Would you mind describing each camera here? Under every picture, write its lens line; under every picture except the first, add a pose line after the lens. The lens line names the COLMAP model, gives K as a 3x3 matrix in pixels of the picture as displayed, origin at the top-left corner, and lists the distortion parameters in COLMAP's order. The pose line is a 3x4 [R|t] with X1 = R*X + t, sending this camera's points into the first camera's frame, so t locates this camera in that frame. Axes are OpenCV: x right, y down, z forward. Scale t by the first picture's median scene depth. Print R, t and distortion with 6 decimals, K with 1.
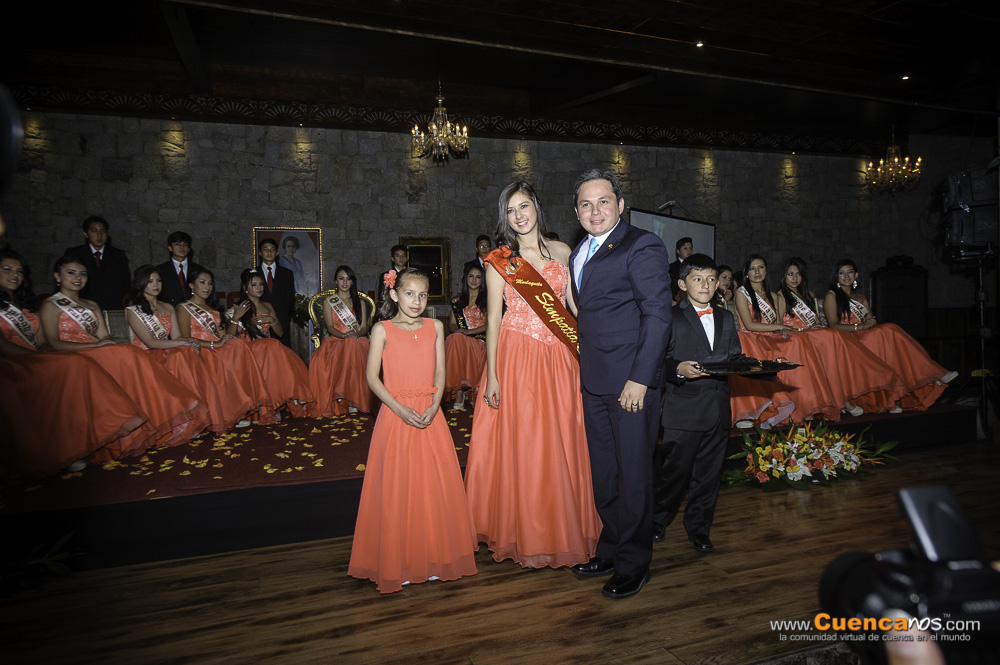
lens RADIAL K [[656.3, 0, 506.3], [0, 656.3, 331.0], [0, 0, 1]] dist [0.002149, -0.002160]
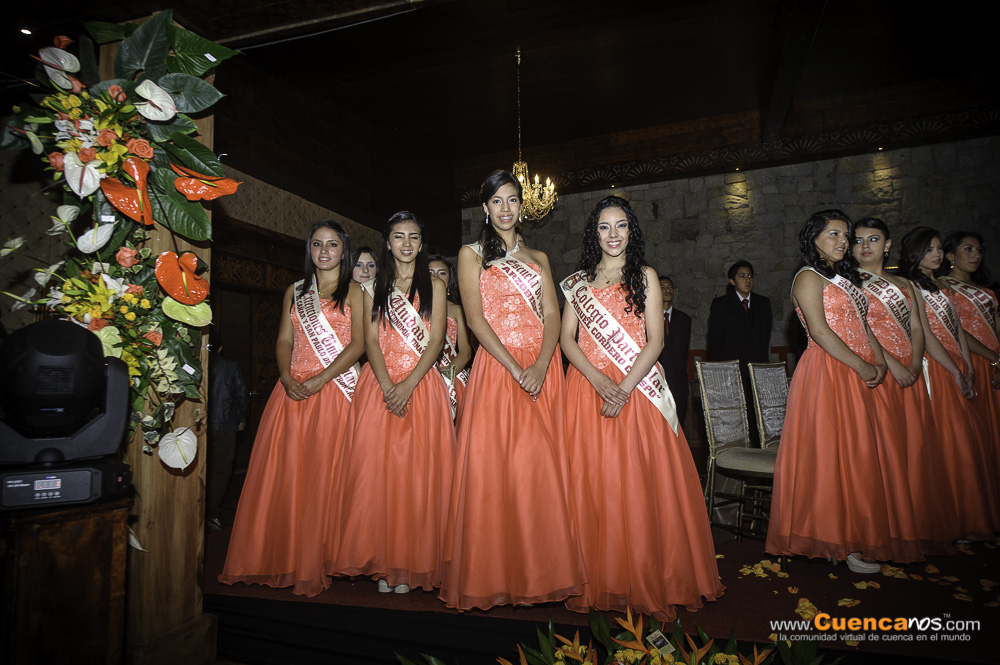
lens RADIAL K [[656.3, 0, 506.3], [0, 656.3, 331.0], [0, 0, 1]] dist [0.002149, -0.002160]
pose [[0.765045, -0.043014, -0.642539, -0.281286], [-0.013673, 0.996457, -0.082986, 0.002301], [0.643832, 0.072274, 0.761746, 0.093421]]
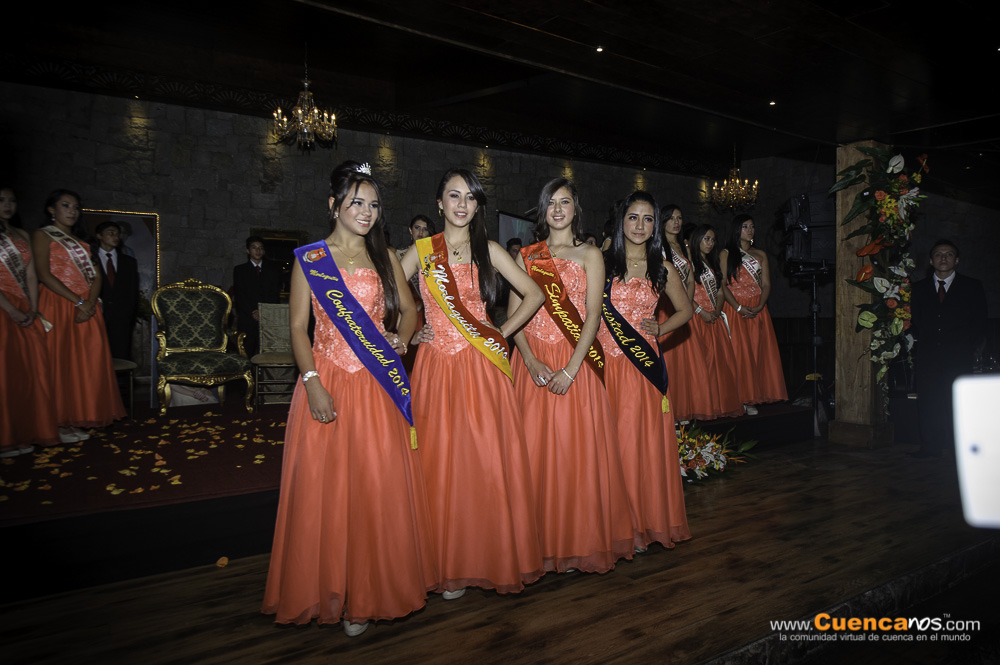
lens RADIAL K [[657.7, 0, 506.4], [0, 657.7, 330.8], [0, 0, 1]] dist [0.001435, -0.000037]
pose [[0.974339, 0.017212, 0.224427, -0.035708], [-0.016413, 0.999851, -0.005428, 0.000349], [-0.224487, 0.001605, 0.974476, 0.031960]]
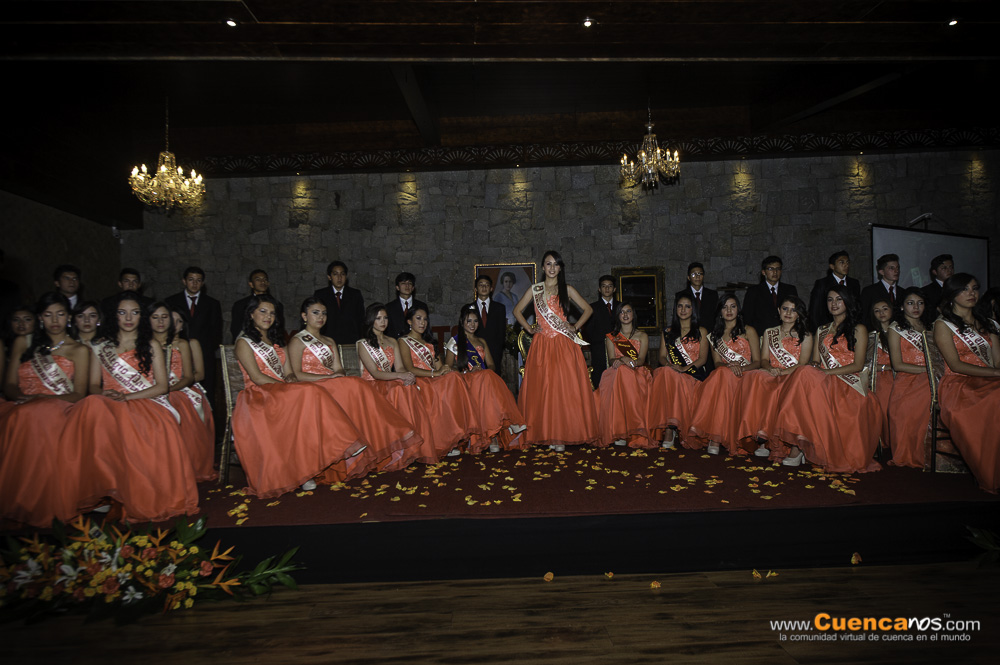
lens RADIAL K [[657.7, 0, 506.4], [0, 657.7, 330.8], [0, 0, 1]] dist [0.001435, -0.000037]
pose [[0.945988, -0.011357, -0.324003, 0.014701], [-0.004178, 0.998876, -0.047213, -0.002524], [0.324175, 0.046016, 0.944877, 0.026670]]
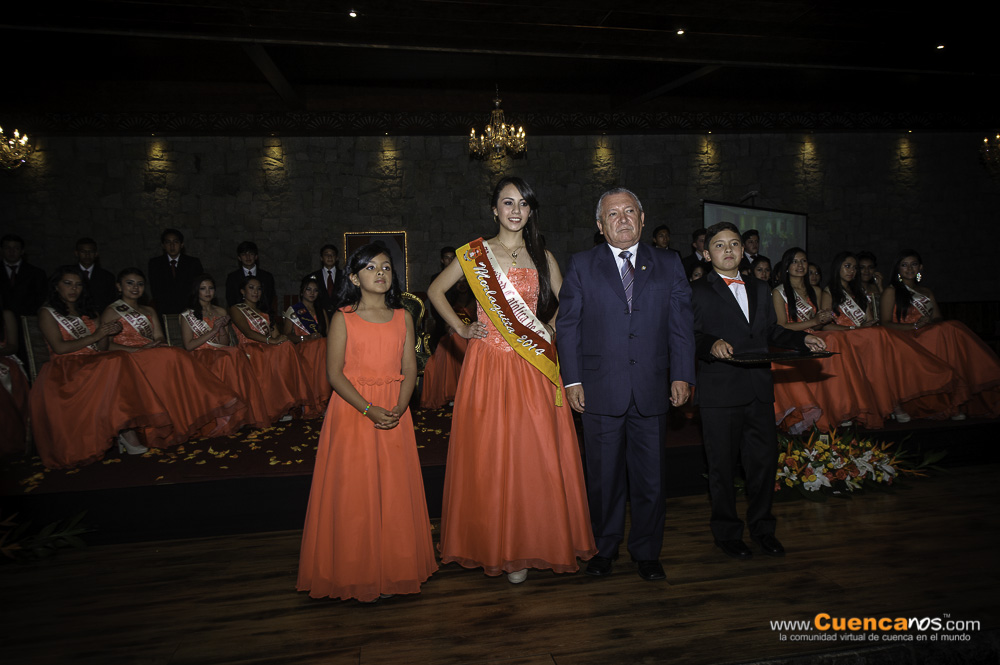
lens RADIAL K [[655.6, 0, 506.0], [0, 655.6, 331.9], [0, 0, 1]] dist [0.000113, -0.000275]
pose [[0.983086, -0.004994, -0.183078, 0.126316], [0.006018, 0.999969, 0.005042, -0.003229], [0.183048, -0.006059, 0.983085, 0.006596]]
